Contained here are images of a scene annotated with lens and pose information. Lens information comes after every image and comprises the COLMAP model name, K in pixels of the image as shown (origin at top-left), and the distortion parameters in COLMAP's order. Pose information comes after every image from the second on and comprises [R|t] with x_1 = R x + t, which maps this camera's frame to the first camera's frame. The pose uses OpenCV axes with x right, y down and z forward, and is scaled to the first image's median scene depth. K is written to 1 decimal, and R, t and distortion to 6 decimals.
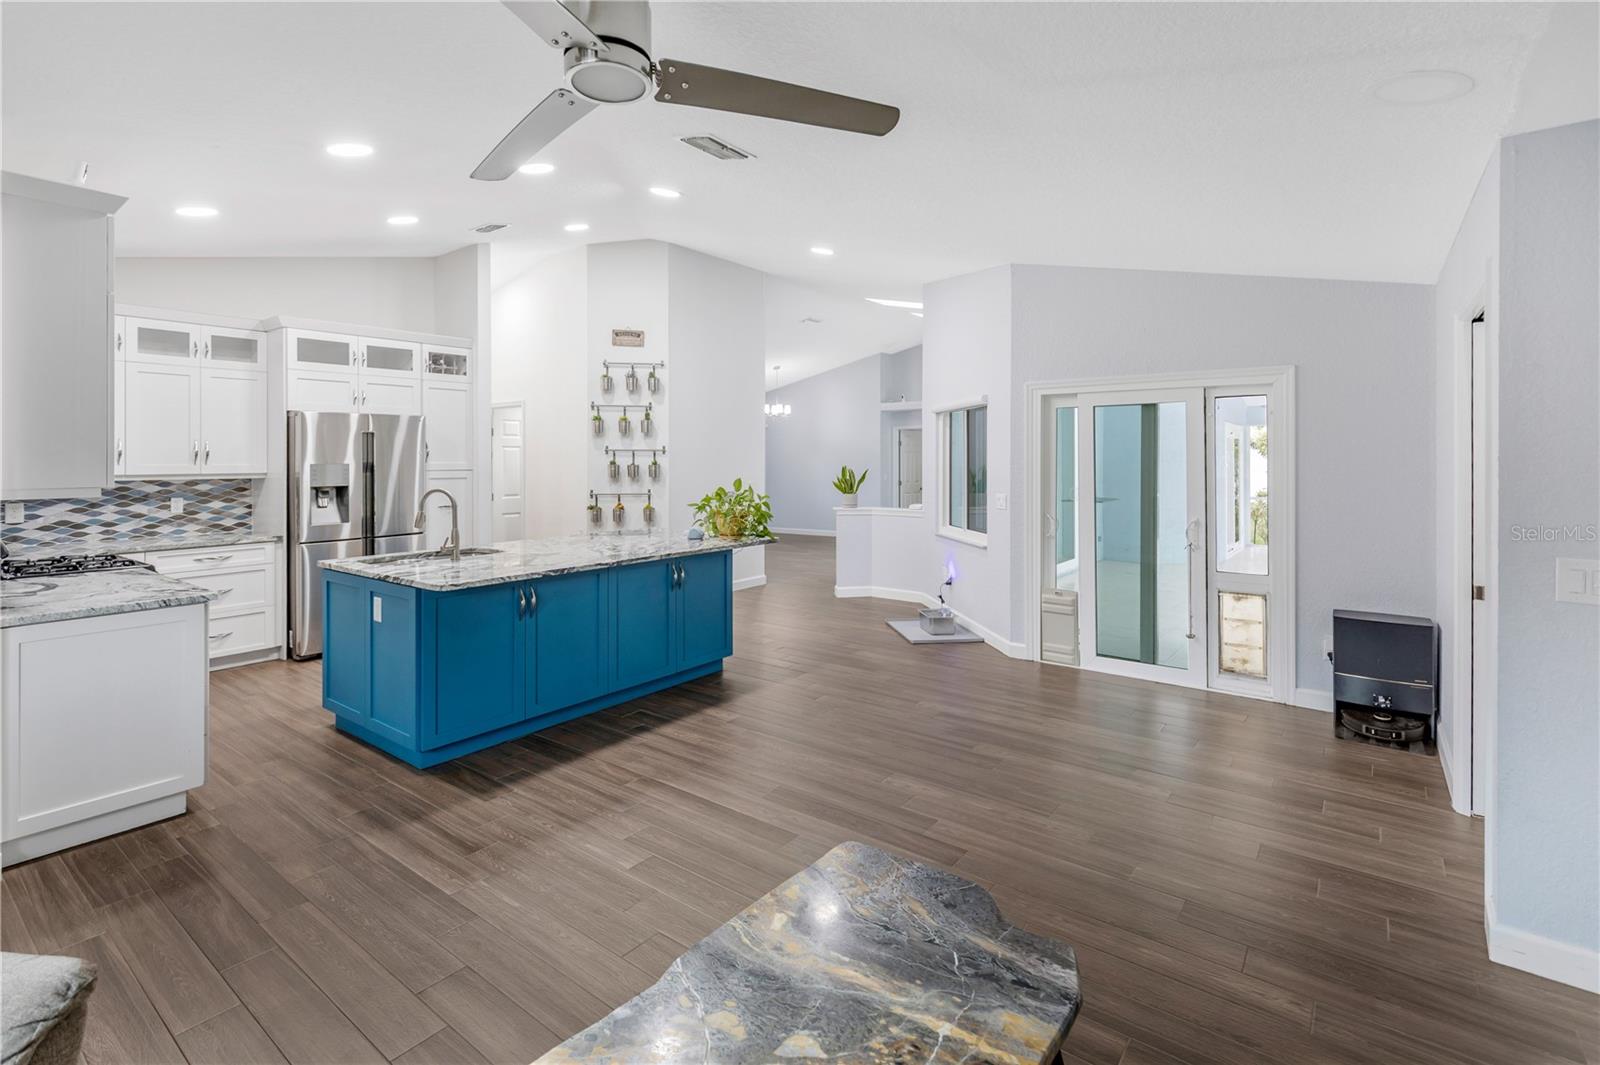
lens RADIAL K [[756.3, 0, 785.5], [0, 756.3, 452.6], [0, 0, 1]] dist [0.006369, 0.000131]
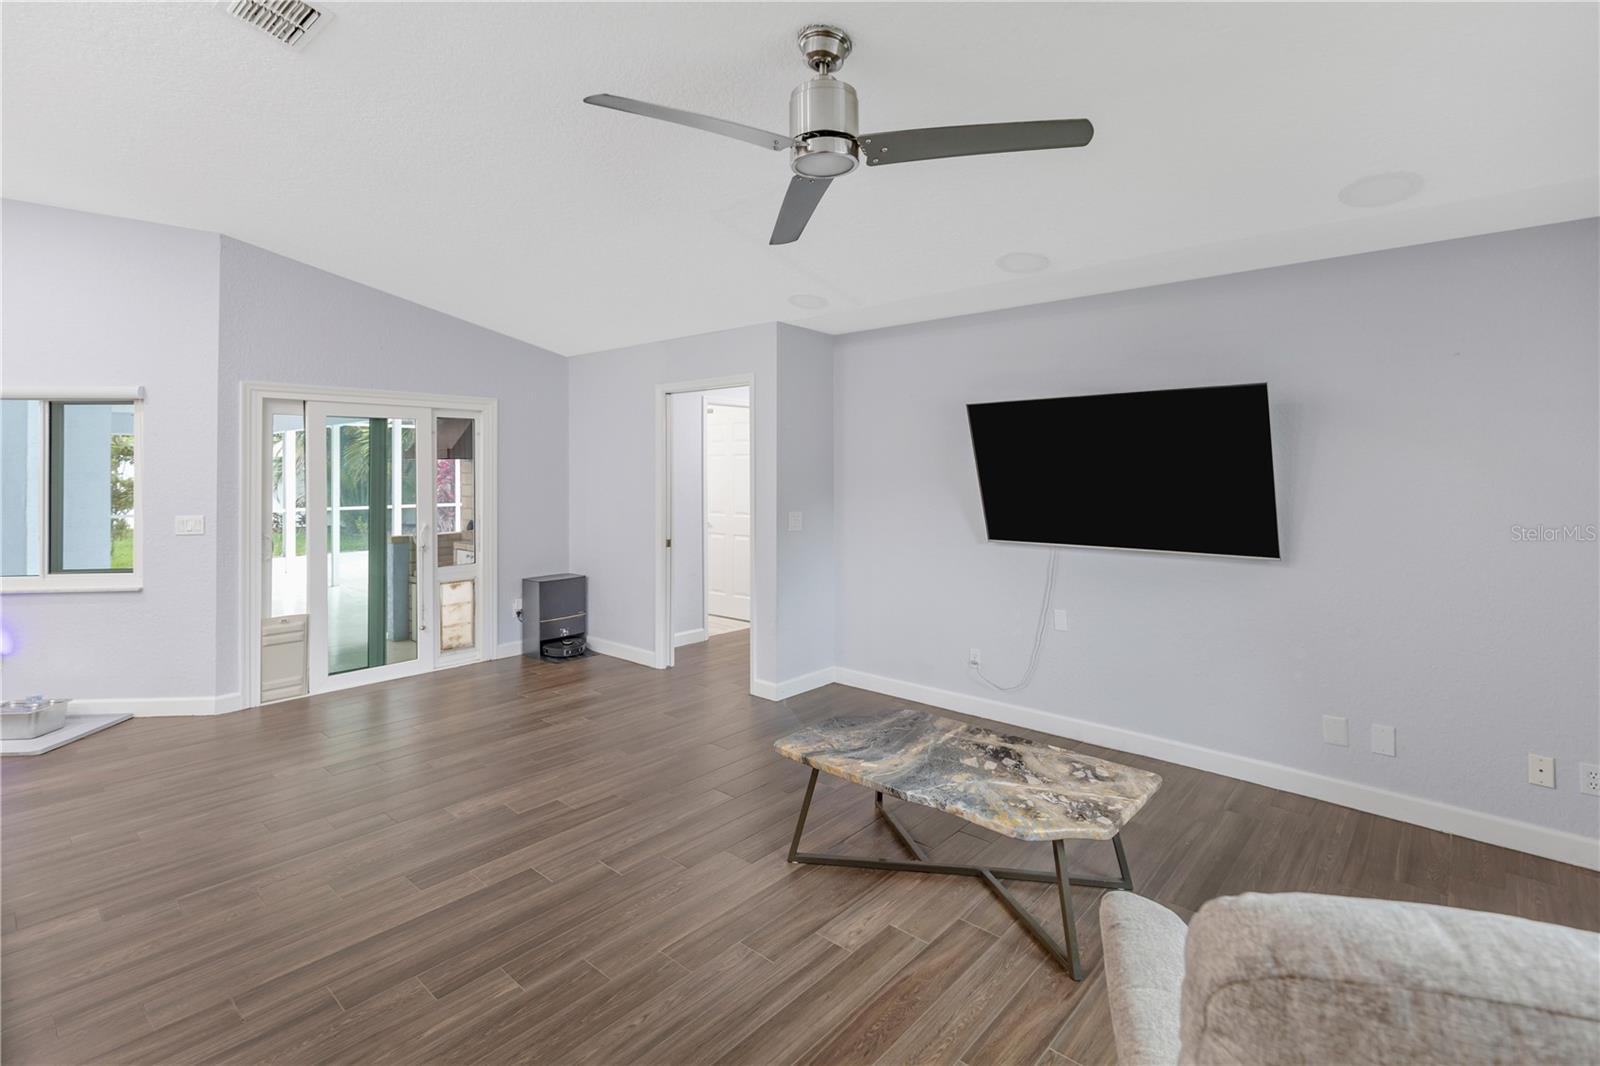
lens RADIAL K [[756.3, 0, 804.5], [0, 756.3, 467.9], [0, 0, 1]] dist [0.006369, 0.000131]
pose [[0.051278, 0.001047, 0.998684, -0.575022], [-0.003453, 0.999994, -0.000871, 0.003550], [-0.998678, -0.003404, 0.051281, 0.386236]]
